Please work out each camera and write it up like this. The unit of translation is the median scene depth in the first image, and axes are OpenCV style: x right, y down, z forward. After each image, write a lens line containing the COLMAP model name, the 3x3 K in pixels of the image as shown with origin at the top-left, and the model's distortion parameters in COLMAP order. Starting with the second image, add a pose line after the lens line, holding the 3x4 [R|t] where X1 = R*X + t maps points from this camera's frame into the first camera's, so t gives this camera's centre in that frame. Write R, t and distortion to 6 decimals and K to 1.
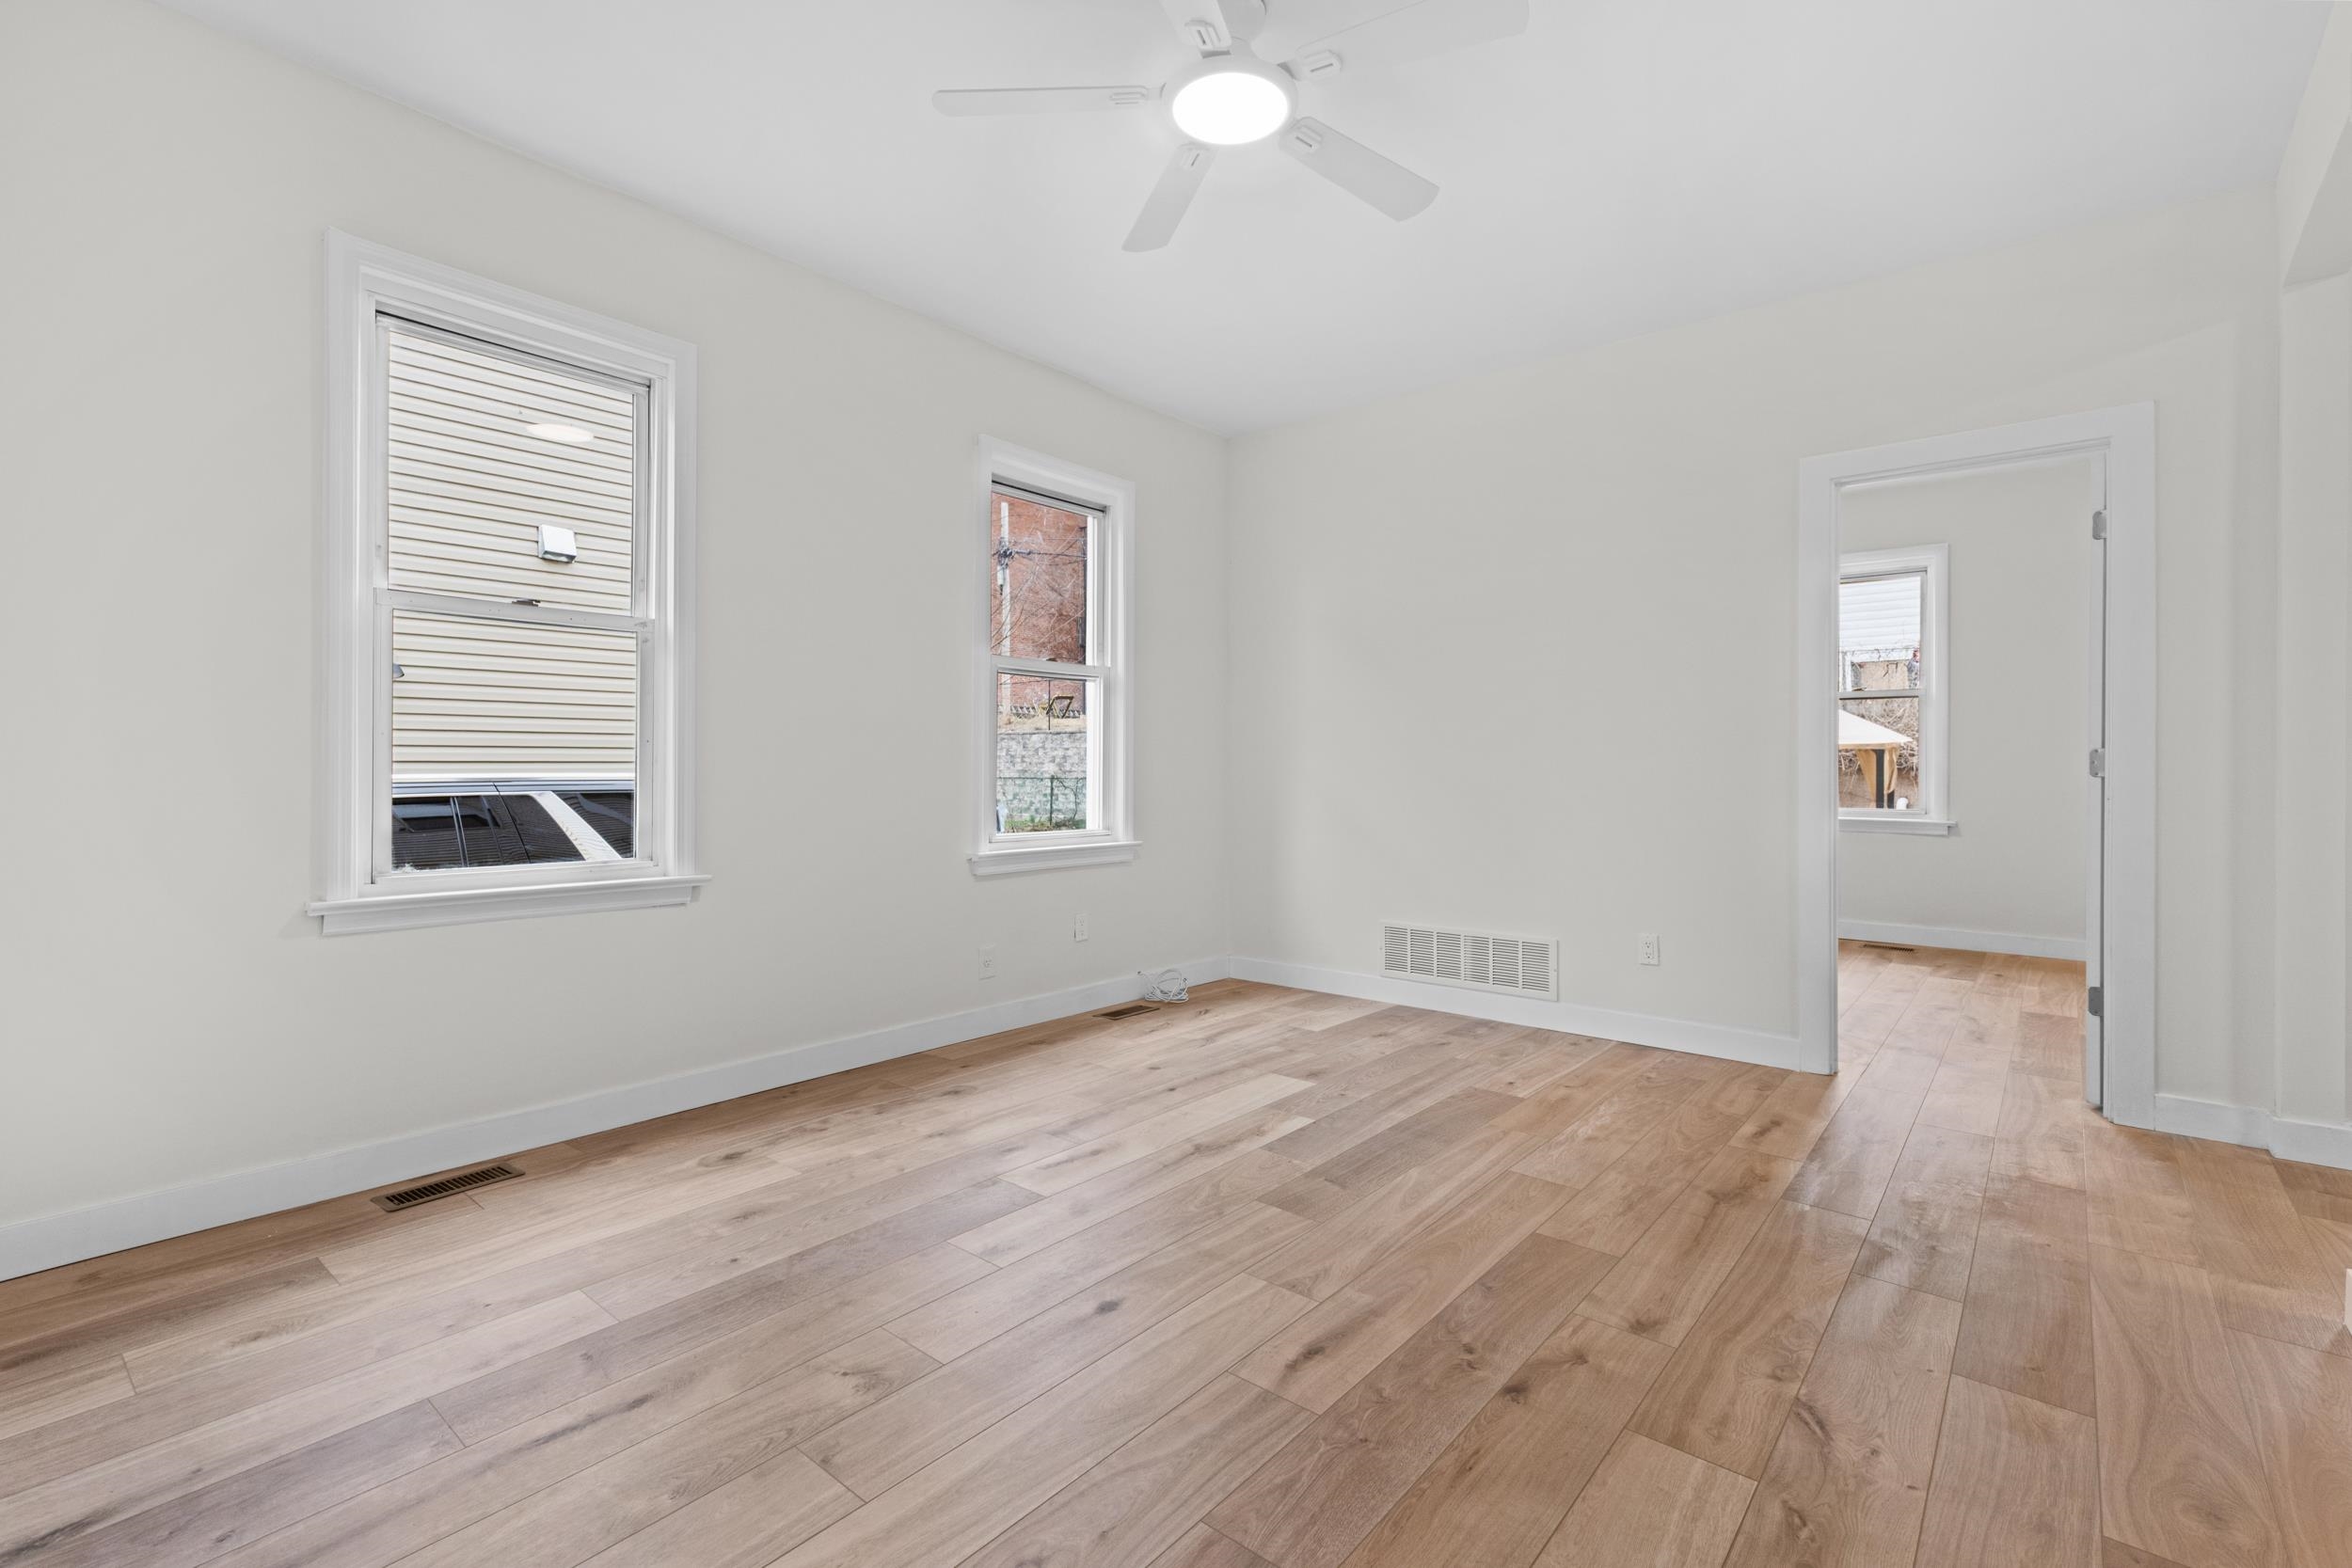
lens RADIAL K [[1052.6, 0, 1178.9], [0, 1052.6, 774.7], [0, 0, 1]] dist [0.008580, -0.001668]
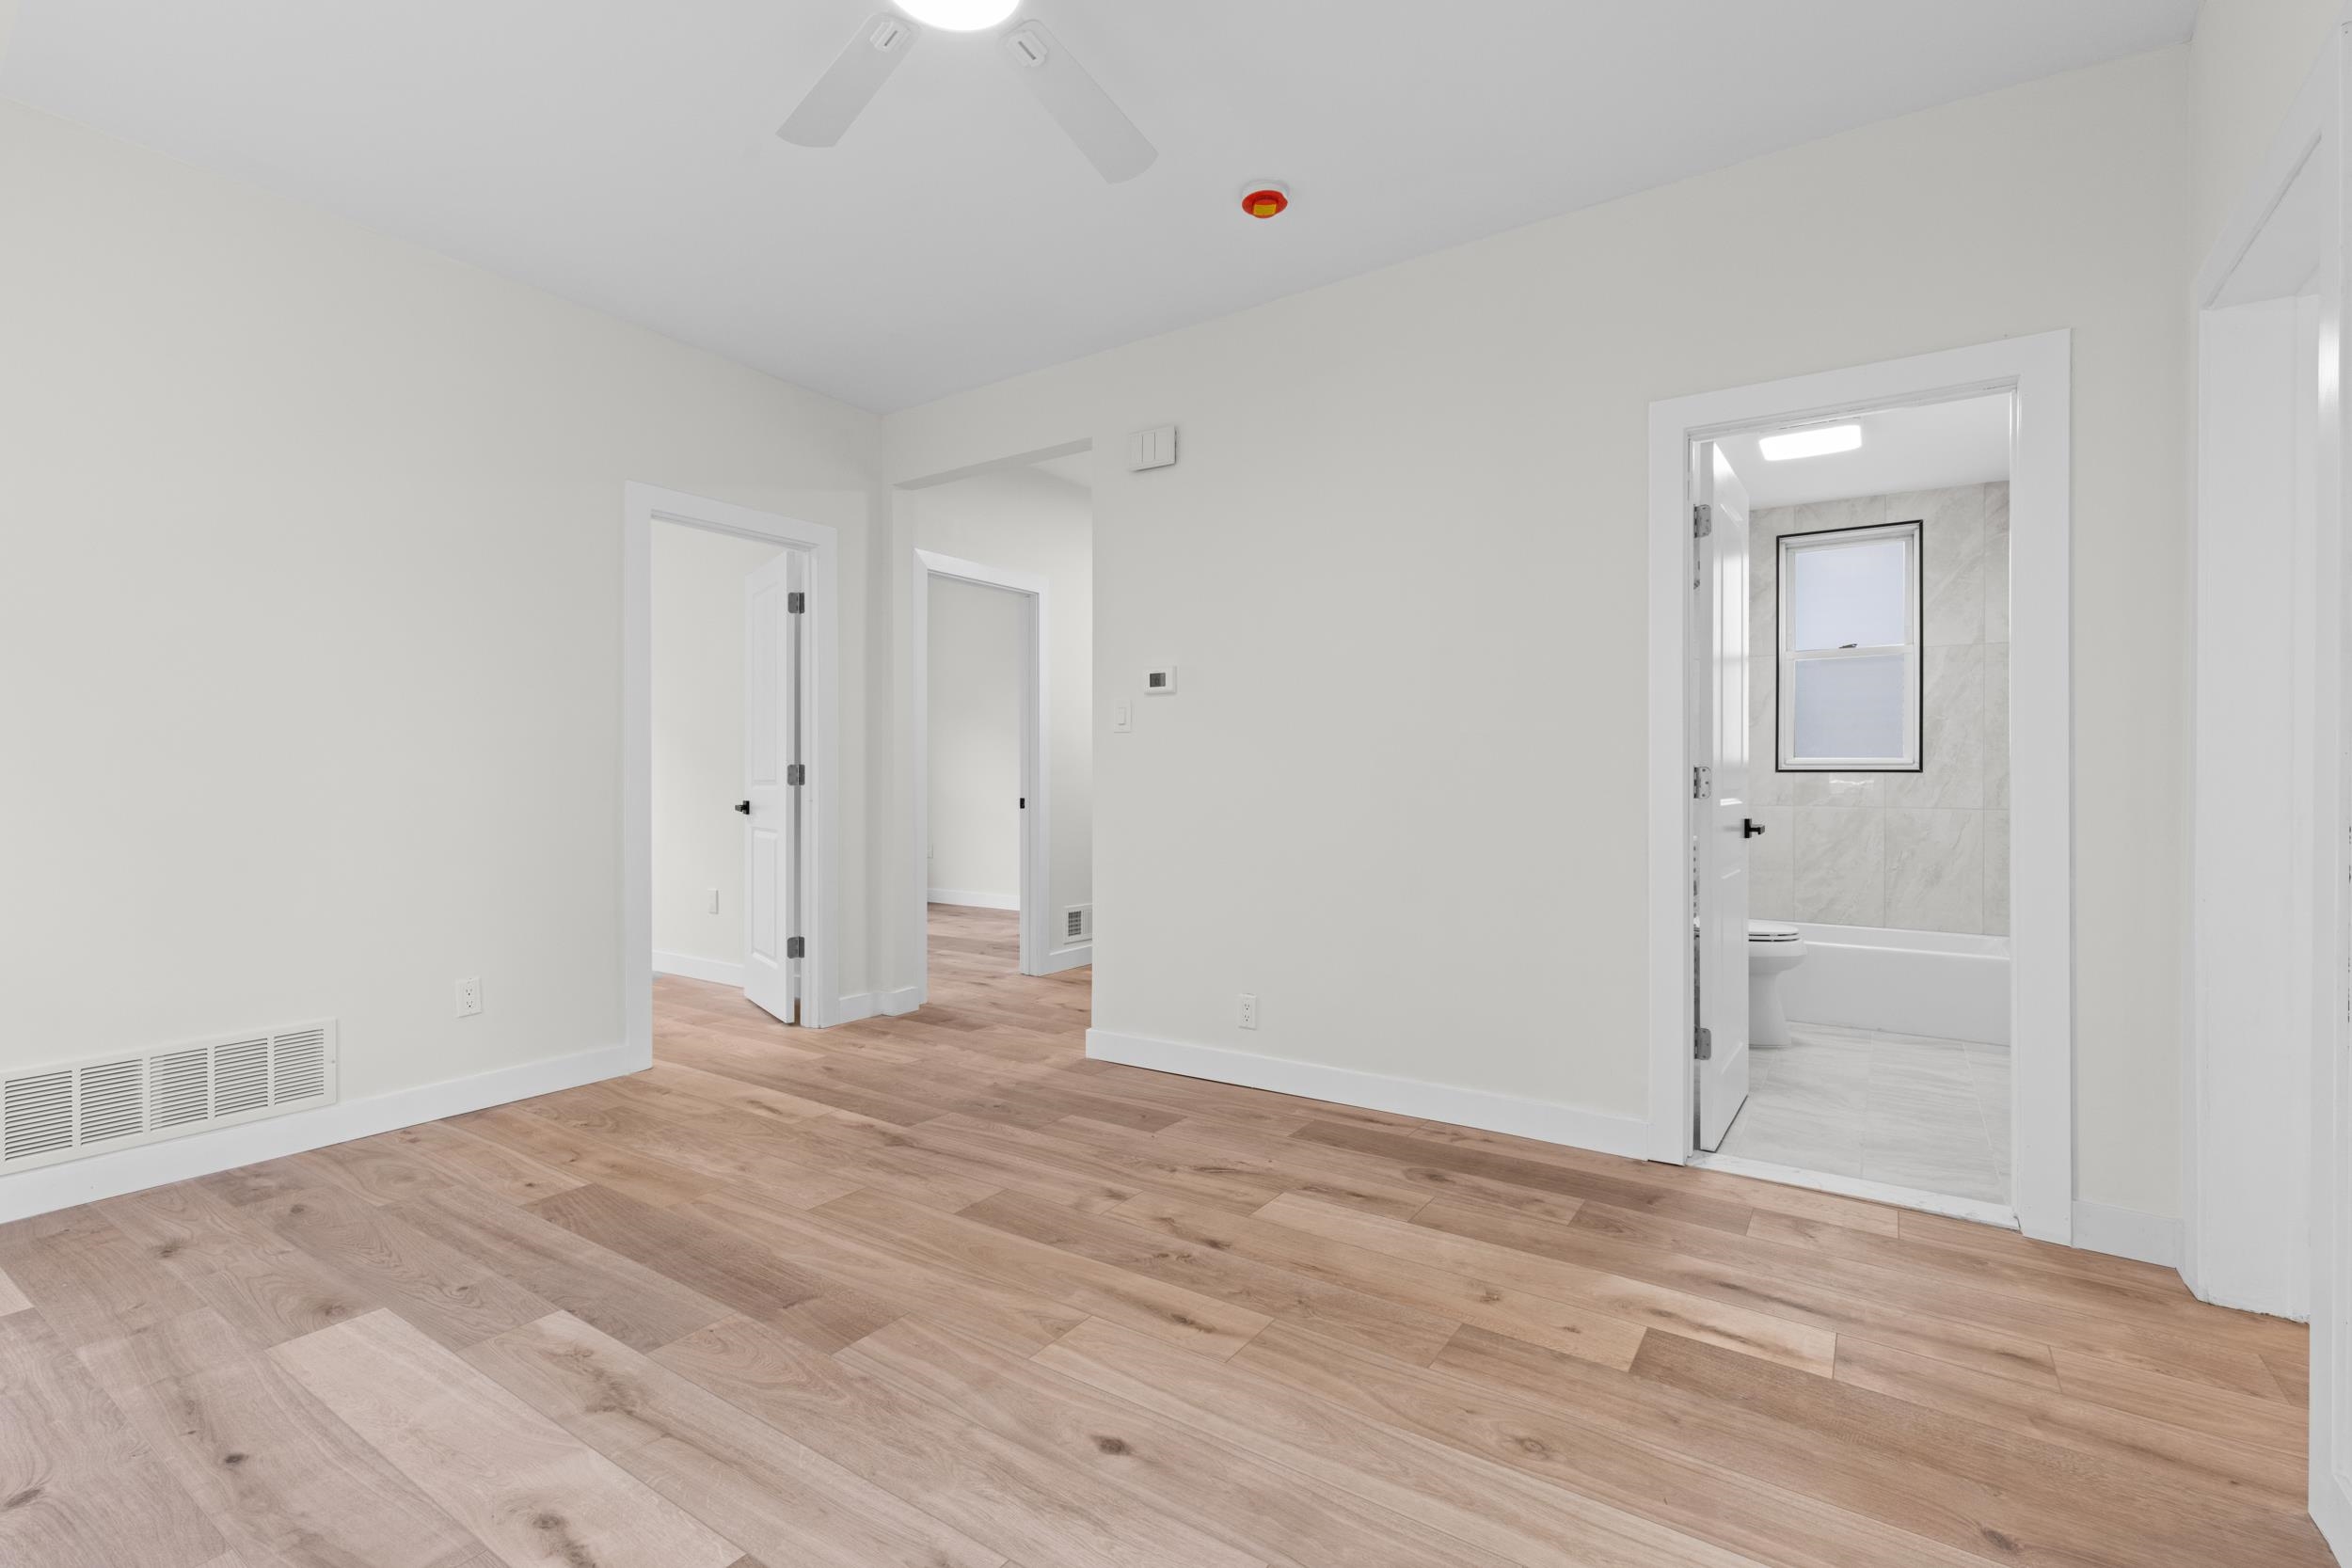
lens RADIAL K [[1052.6, 0, 1178.9], [0, 1052.6, 774.7], [0, 0, 1]] dist [0.008580, -0.001668]
pose [[-0.102696, -0.003375, 0.994707, -0.646962], [0.007741, 0.999961, 0.004193, -0.015048], [-0.994683, 0.008131, -0.102666, 0.750786]]
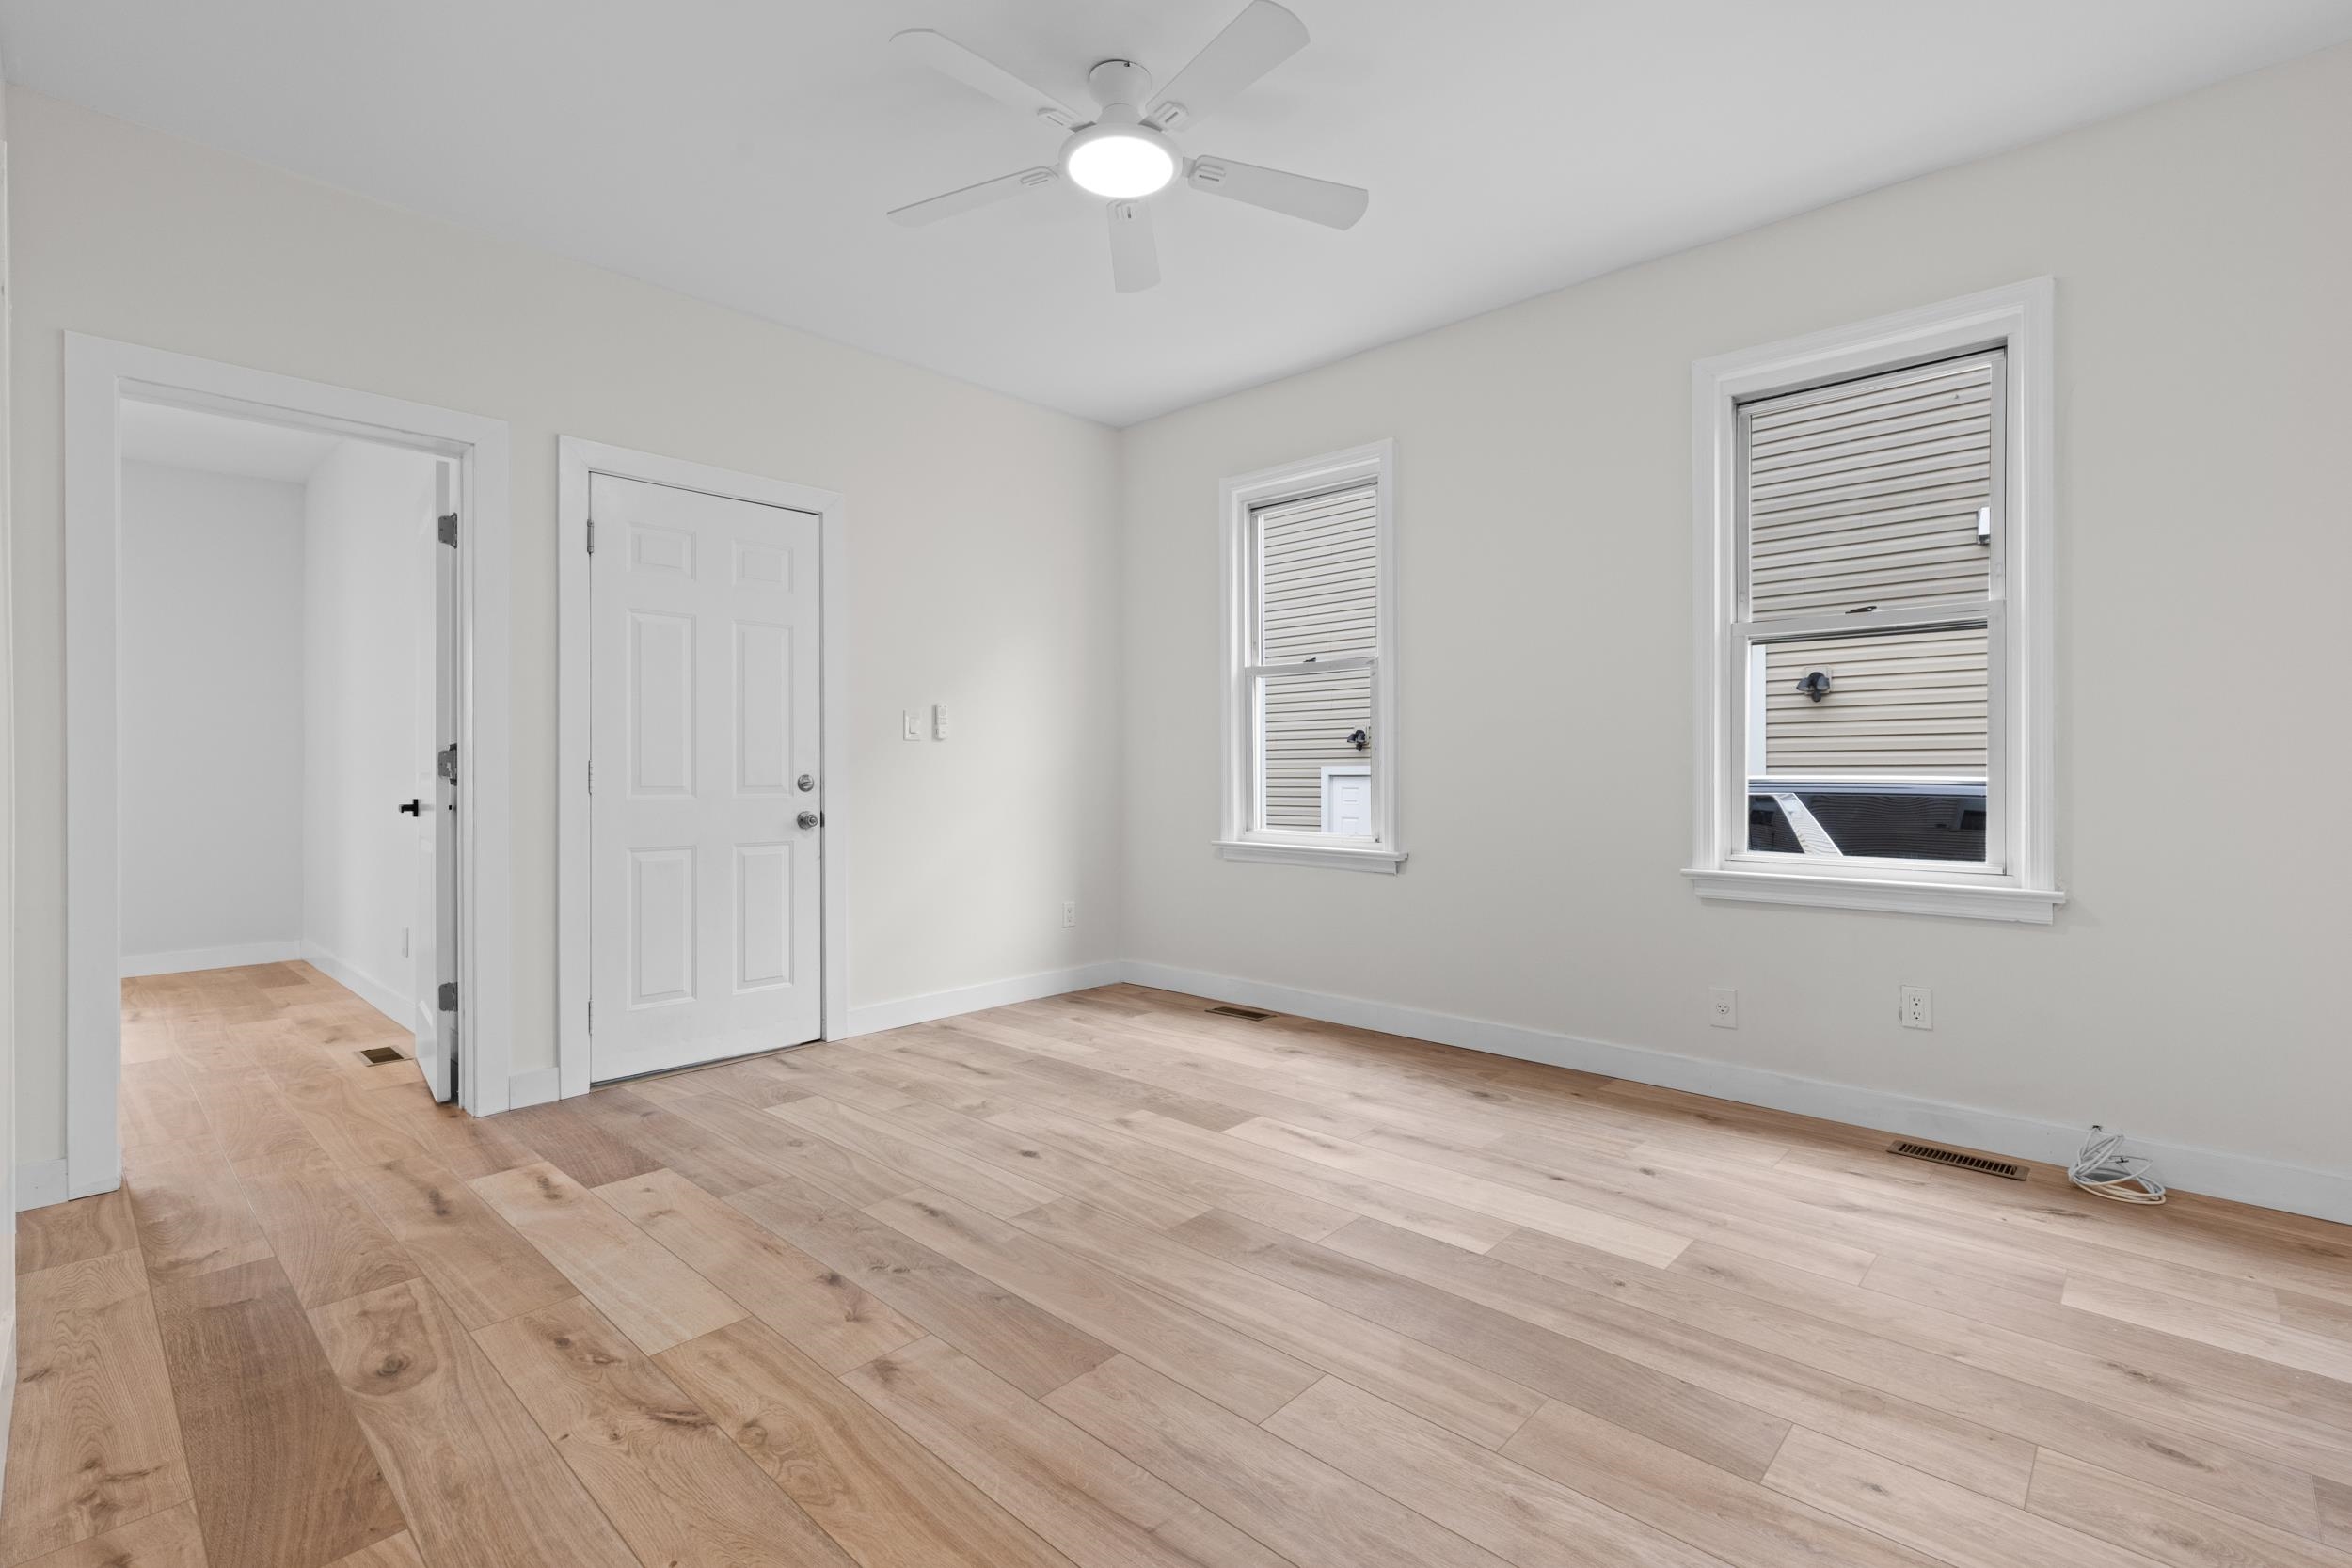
lens RADIAL K [[1061.0, 0, 1186.8], [0, 1061.0, 779.5], [0, 0, 1]] dist [0.004870, -0.000316]
pose [[-0.049992, 0.003763, -0.998743, 0.957138], [-0.005971, 0.999974, 0.004067, 0.004394], [0.998732, 0.006167, -0.049969, 0.928754]]
